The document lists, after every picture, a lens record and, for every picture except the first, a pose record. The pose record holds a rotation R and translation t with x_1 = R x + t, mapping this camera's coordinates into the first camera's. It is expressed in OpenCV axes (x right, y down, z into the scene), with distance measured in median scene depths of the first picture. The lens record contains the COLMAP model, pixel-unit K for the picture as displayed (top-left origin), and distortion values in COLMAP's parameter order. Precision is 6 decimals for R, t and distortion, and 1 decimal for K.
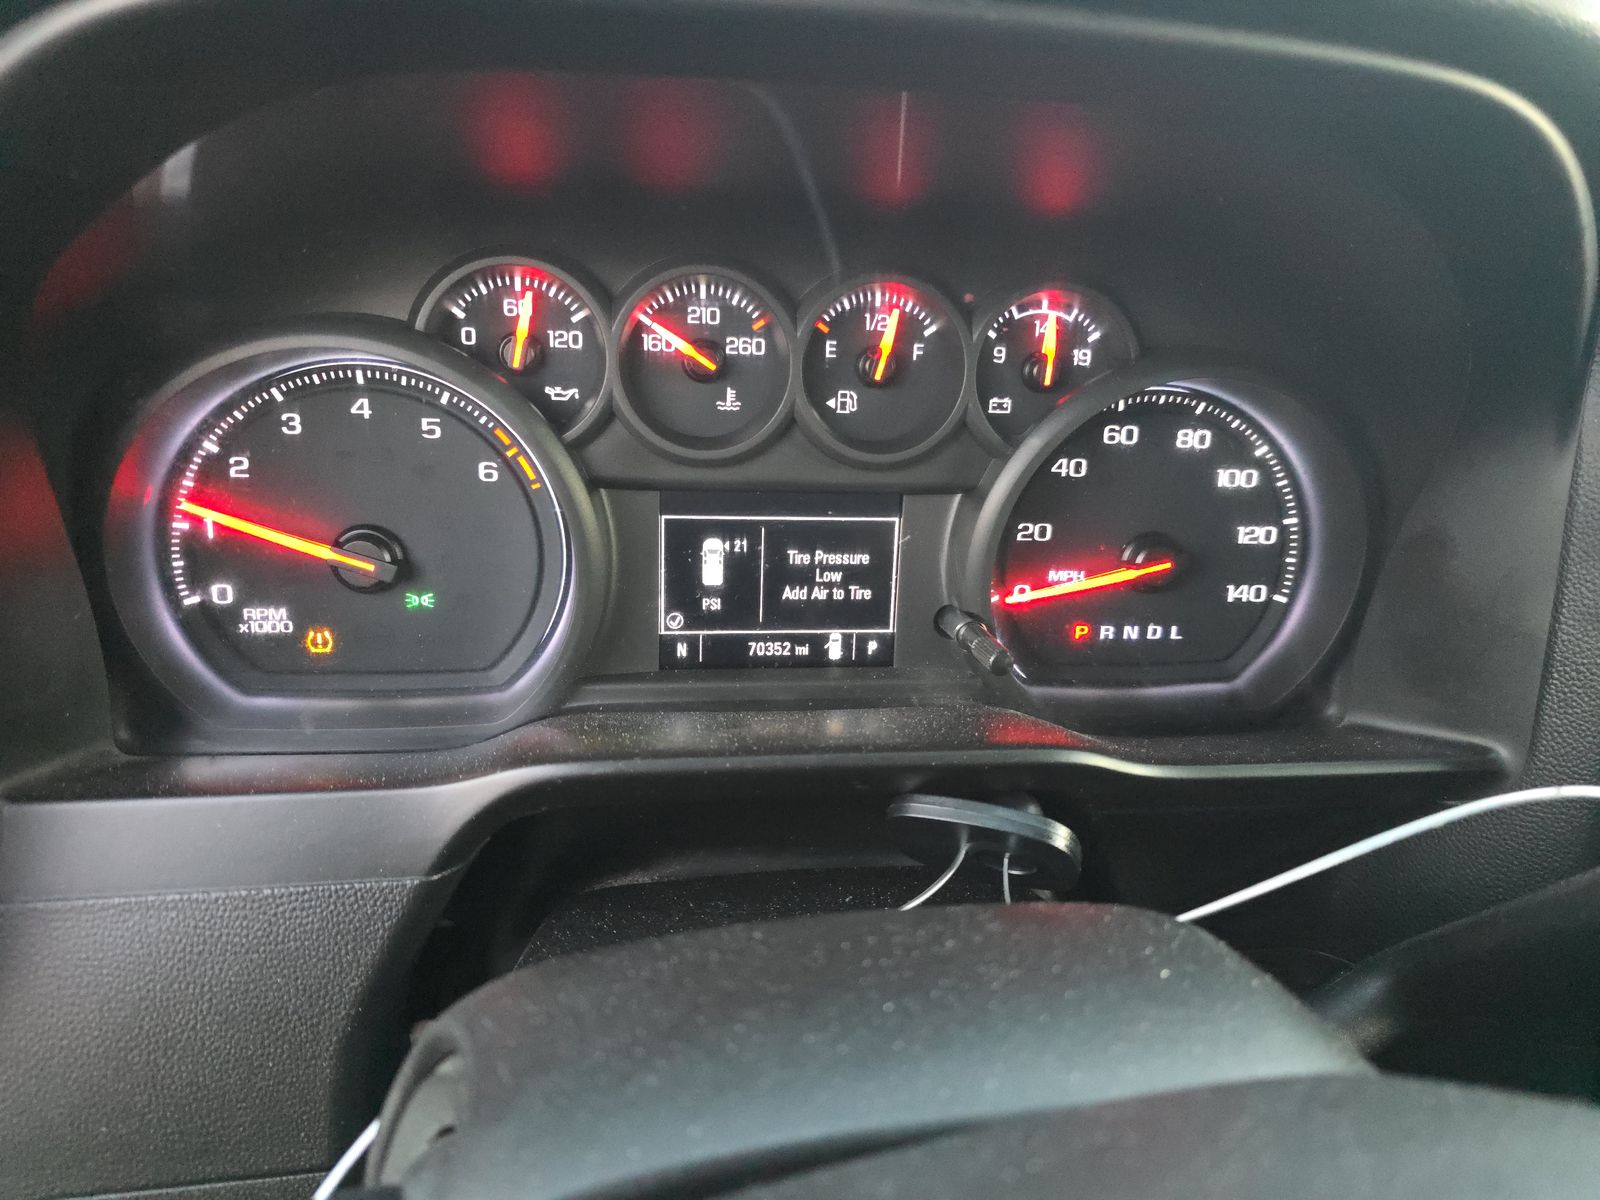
lens RADIAL K [[1069.8, 0, 804.7], [0, 1069.8, 597.2], [0, 0, 1]] dist [0.026188, -0.015793]
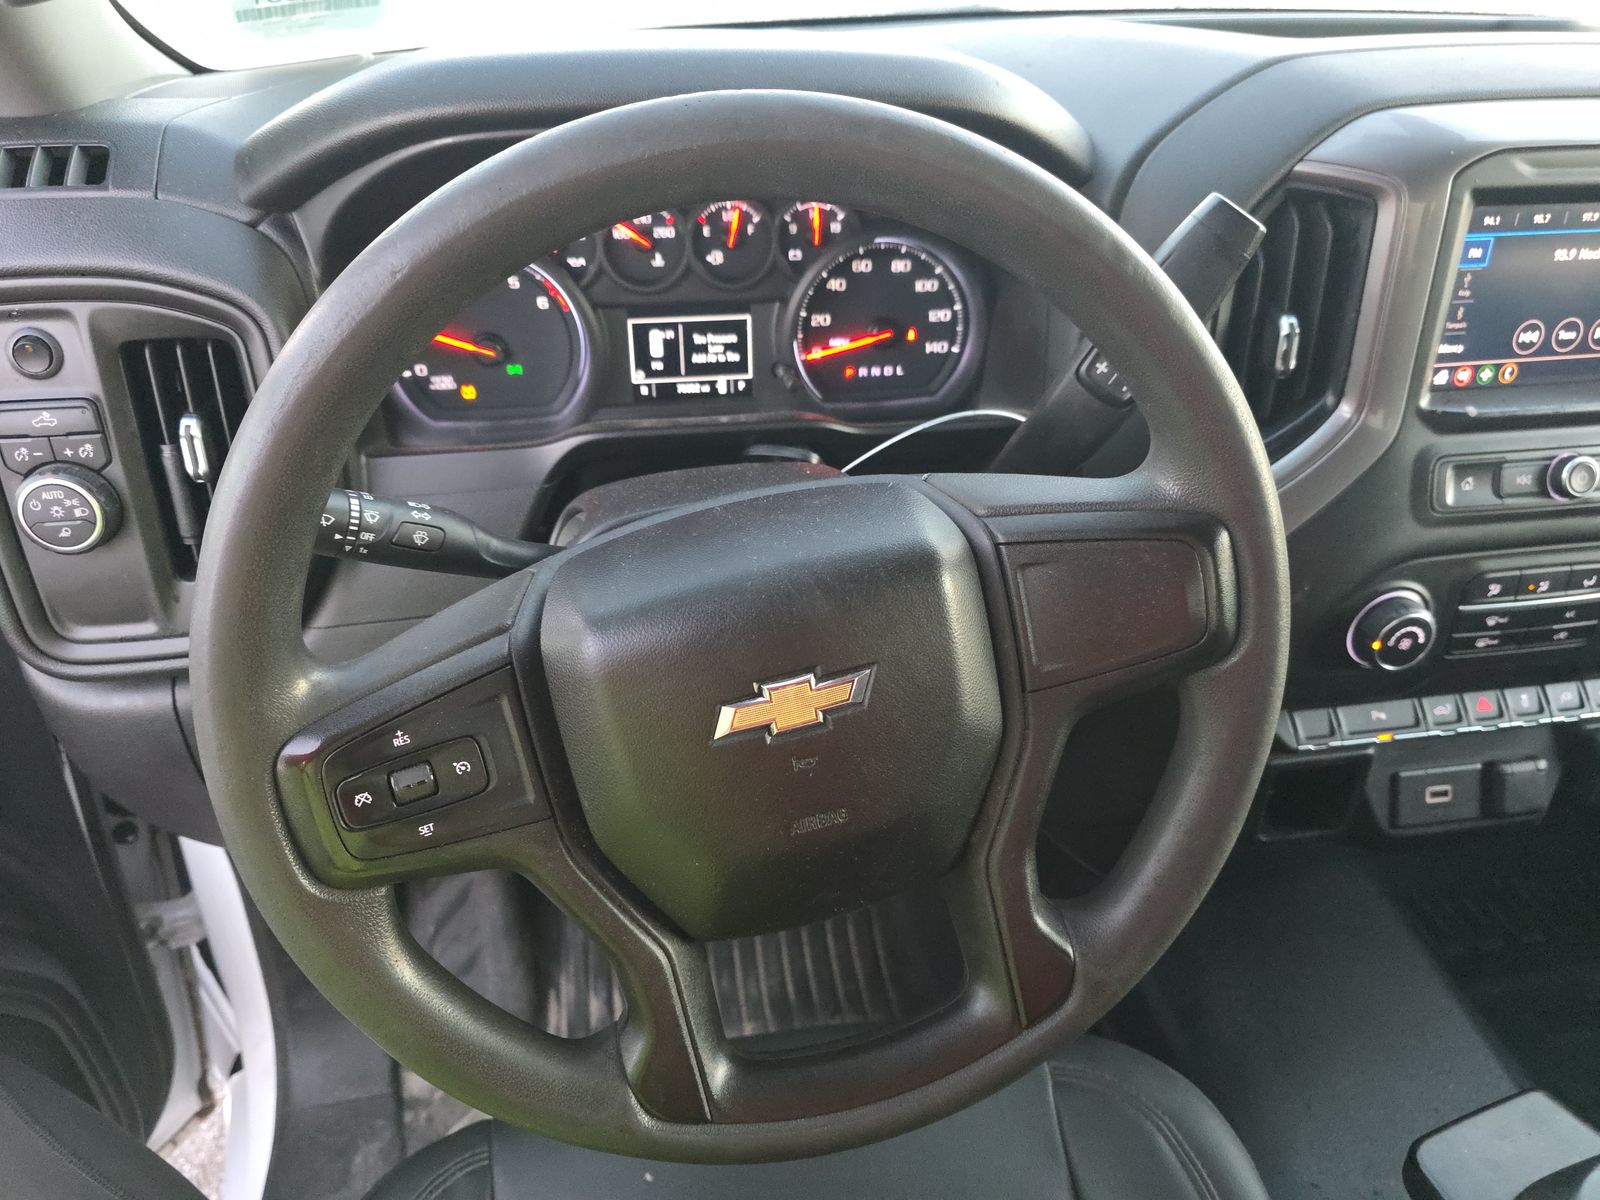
lens RADIAL K [[1069.8, 0, 794.6], [0, 1069.8, 607.4], [0, 0, 1]] dist [0.026188, -0.015793]
pose [[0.997943, -0.058682, 0.025791, 0.090400], [0.052782, 0.980594, 0.188812, 0.084595], [-0.036371, -0.187062, 0.981675, -1.054297]]
